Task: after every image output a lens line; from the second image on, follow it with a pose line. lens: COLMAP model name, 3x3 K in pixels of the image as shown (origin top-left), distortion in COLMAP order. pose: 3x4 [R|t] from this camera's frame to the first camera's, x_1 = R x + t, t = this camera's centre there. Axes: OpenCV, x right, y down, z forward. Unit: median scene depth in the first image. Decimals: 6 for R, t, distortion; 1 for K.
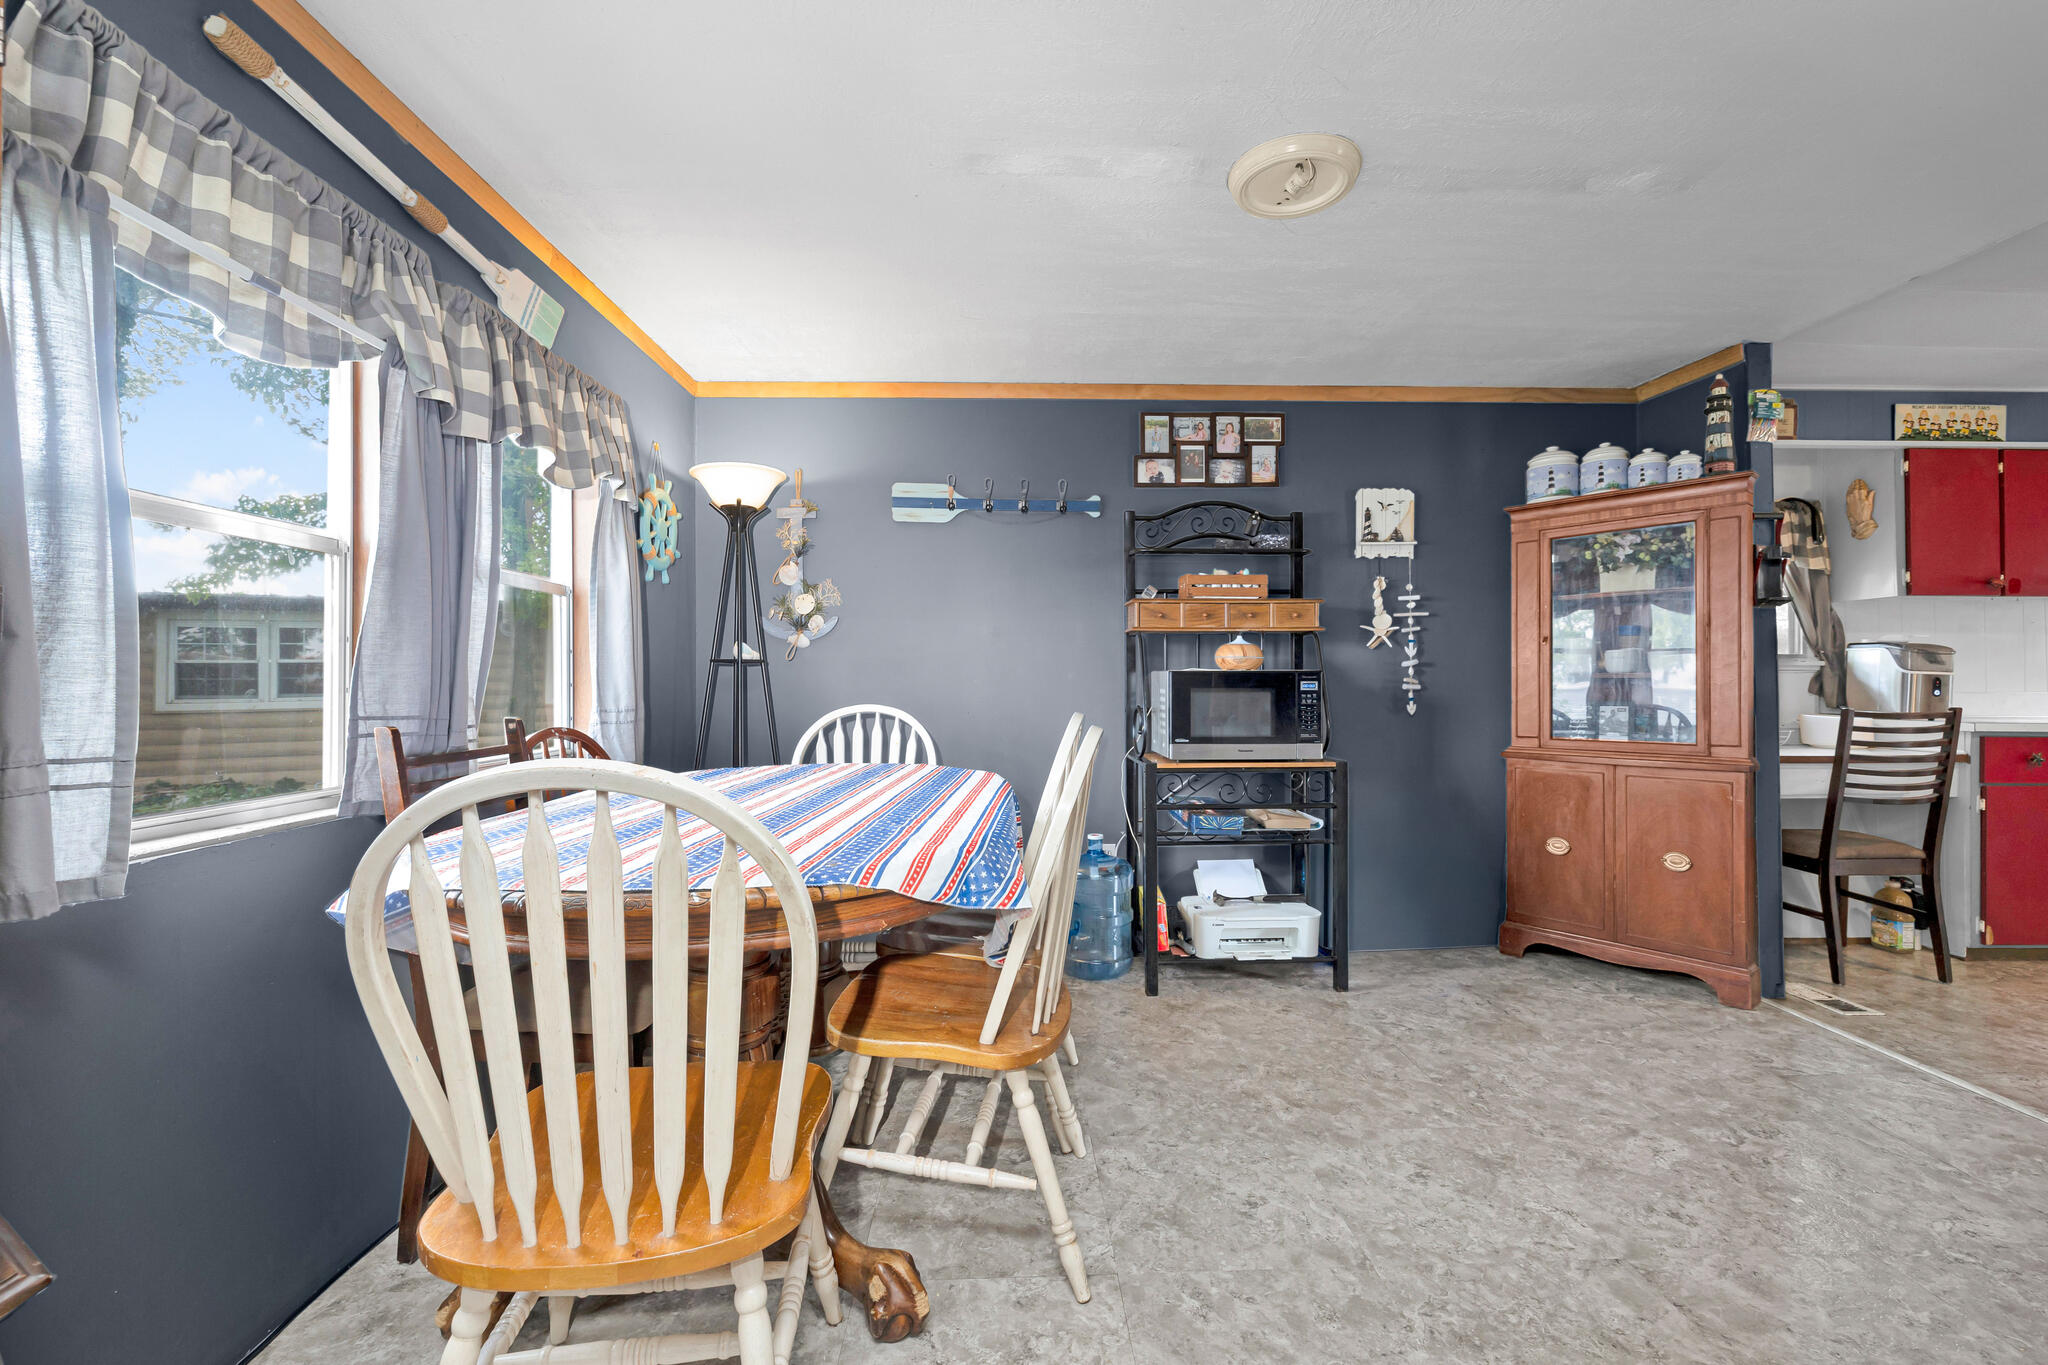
lens RADIAL K [[865.6, 0, 1020.0], [0, 865.6, 680.4], [0, 0, 1]] dist [-0.001147, 0.000220]
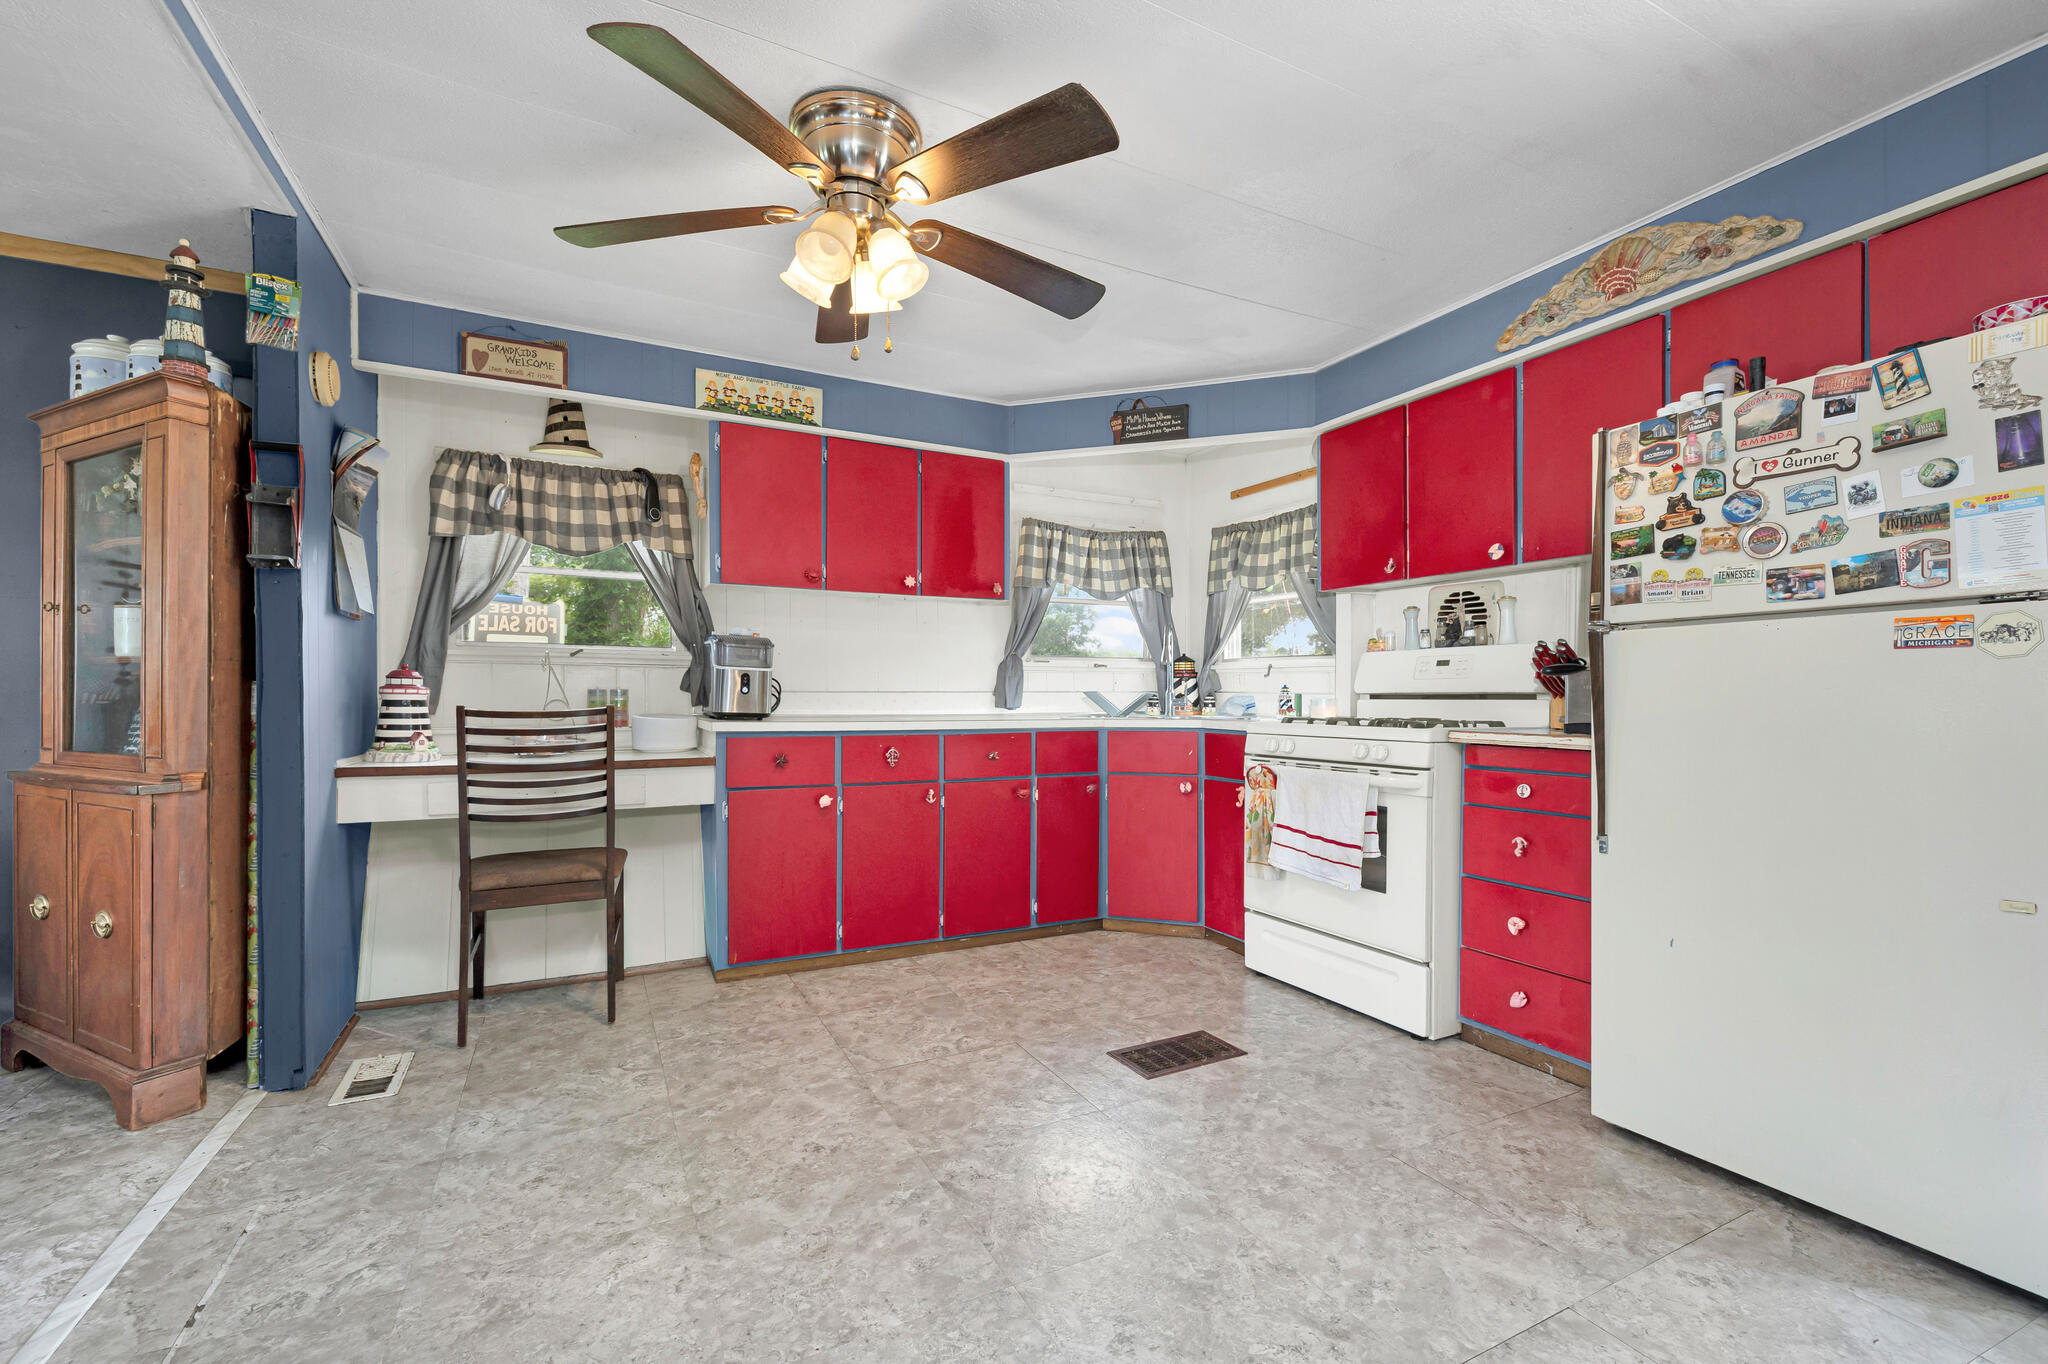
lens RADIAL K [[865.6, 0, 1028.2], [0, 865.6, 696.9], [0, 0, 1]] dist [-0.001147, 0.000220]
pose [[0.897957, 0.003038, 0.440074, 0.924907], [-0.006718, 0.999954, 0.006805, 0.013573], [-0.440033, -0.009067, 0.897936, 0.038575]]
